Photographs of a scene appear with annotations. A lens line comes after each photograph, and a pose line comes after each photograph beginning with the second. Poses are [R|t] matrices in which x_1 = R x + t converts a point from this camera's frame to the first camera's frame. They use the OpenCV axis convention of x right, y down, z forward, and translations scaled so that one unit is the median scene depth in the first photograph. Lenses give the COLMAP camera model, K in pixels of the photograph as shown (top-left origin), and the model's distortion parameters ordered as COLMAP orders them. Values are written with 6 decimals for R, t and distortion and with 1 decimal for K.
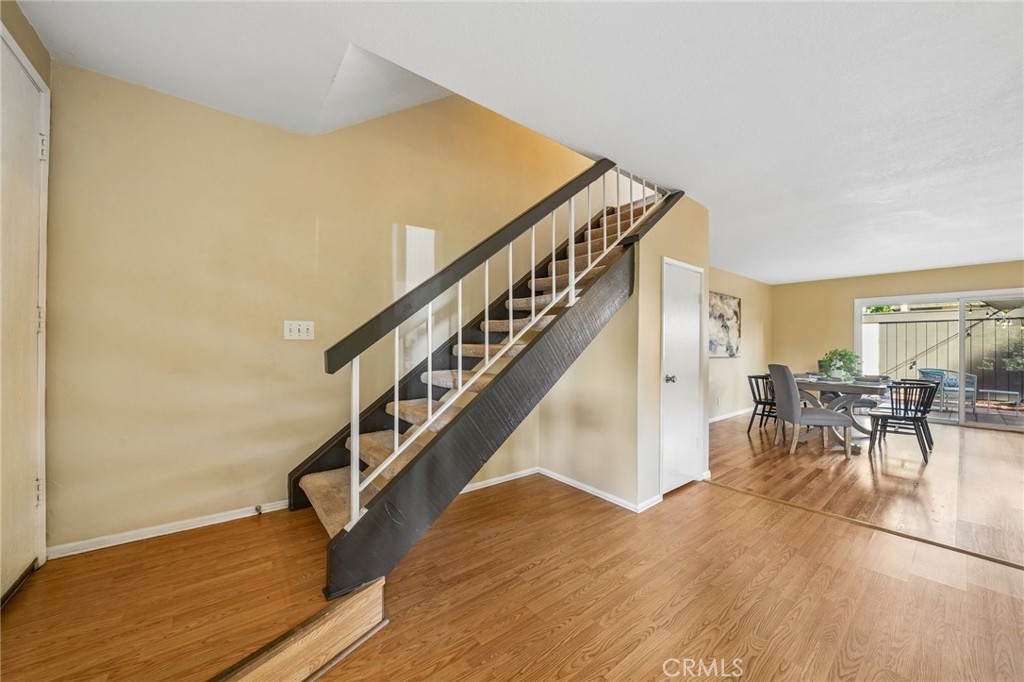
lens RADIAL K [[370.2, 0, 505.1], [0, 370.2, 343.4], [0, 0, 1]] dist [-0.017923, -0.000042]
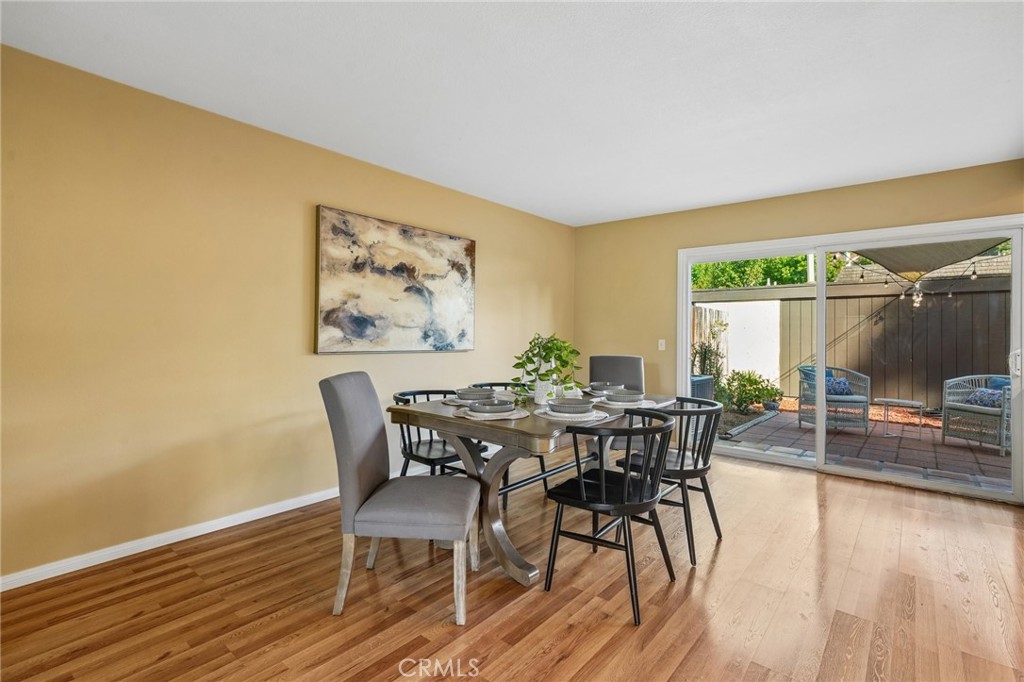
lens RADIAL K [[479.7, 0, 502.0], [0, 479.7, 331.6], [0, 0, 1]] dist [-0.005979, -0.000012]
pose [[0.981890, 0.001500, 0.189447, 0.578092], [-0.002576, 0.999982, 0.005438, 0.006300], [-0.189435, -0.005827, 0.981876, 0.326435]]
